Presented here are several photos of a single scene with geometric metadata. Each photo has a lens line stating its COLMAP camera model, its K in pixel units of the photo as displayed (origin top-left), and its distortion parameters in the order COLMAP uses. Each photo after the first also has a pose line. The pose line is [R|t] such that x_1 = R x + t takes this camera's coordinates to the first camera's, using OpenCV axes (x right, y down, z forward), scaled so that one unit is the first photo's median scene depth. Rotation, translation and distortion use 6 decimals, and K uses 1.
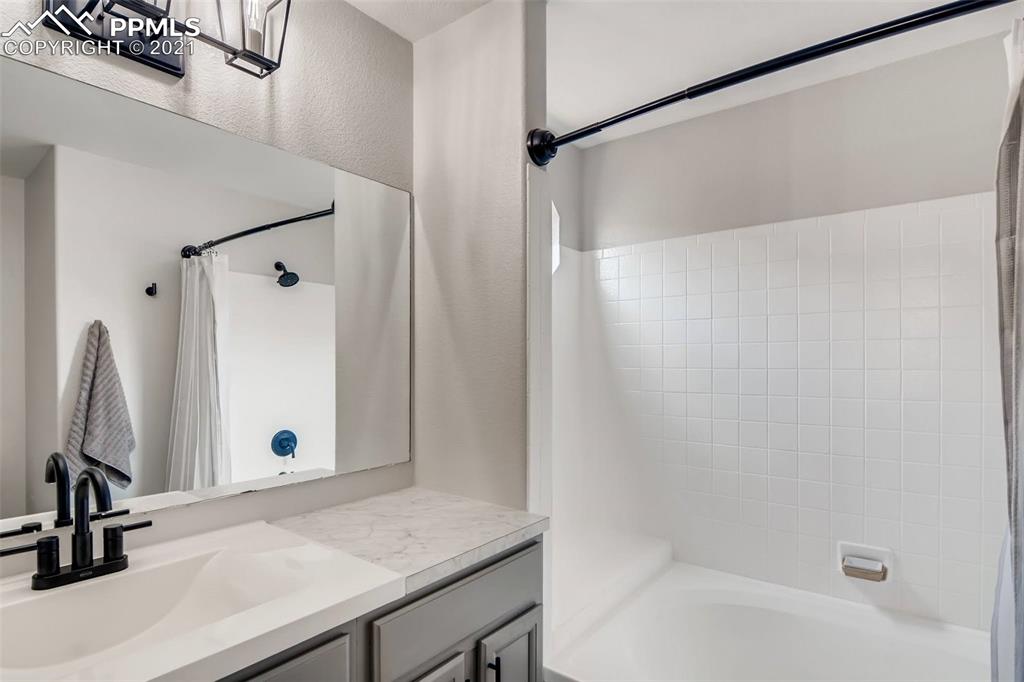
lens RADIAL K [[518.3, 0, 515.5], [0, 518.3, 348.9], [0, 0, 1]] dist [0.002435, -0.014263]
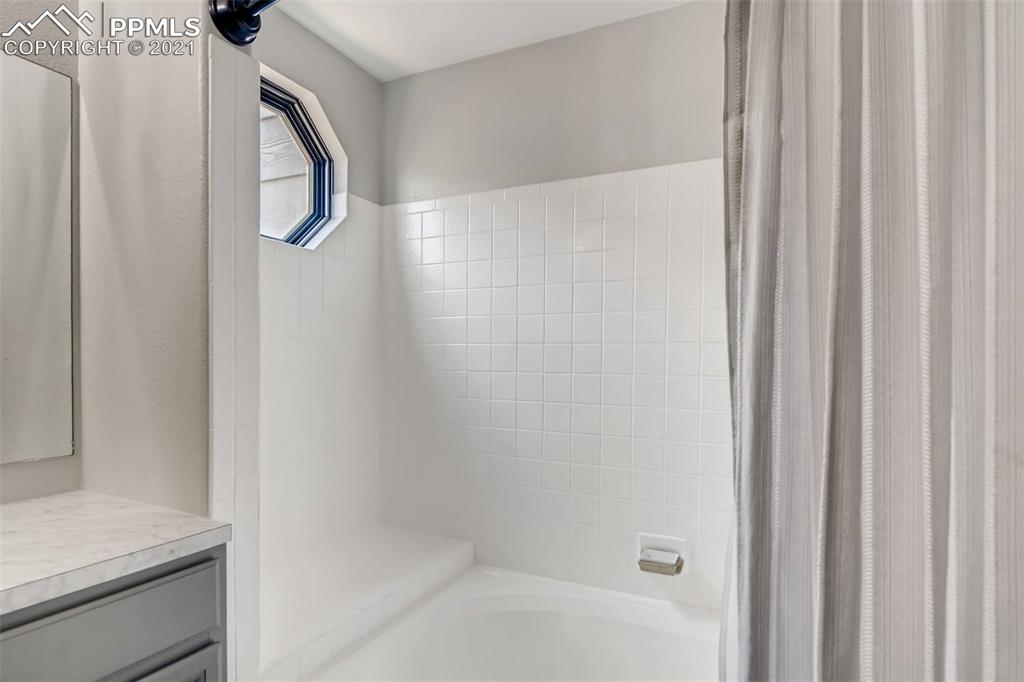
lens RADIAL K [[535.2, 0, 514.9], [0, 535.2, 358.0], [0, 0, 1]] dist [-0.017524, 0.000258]
pose [[0.977890, 0.012205, 0.208765, 0.286278], [-0.016993, 0.999632, 0.021156, 0.065841], [-0.208430, -0.024235, 0.977737, 0.183579]]
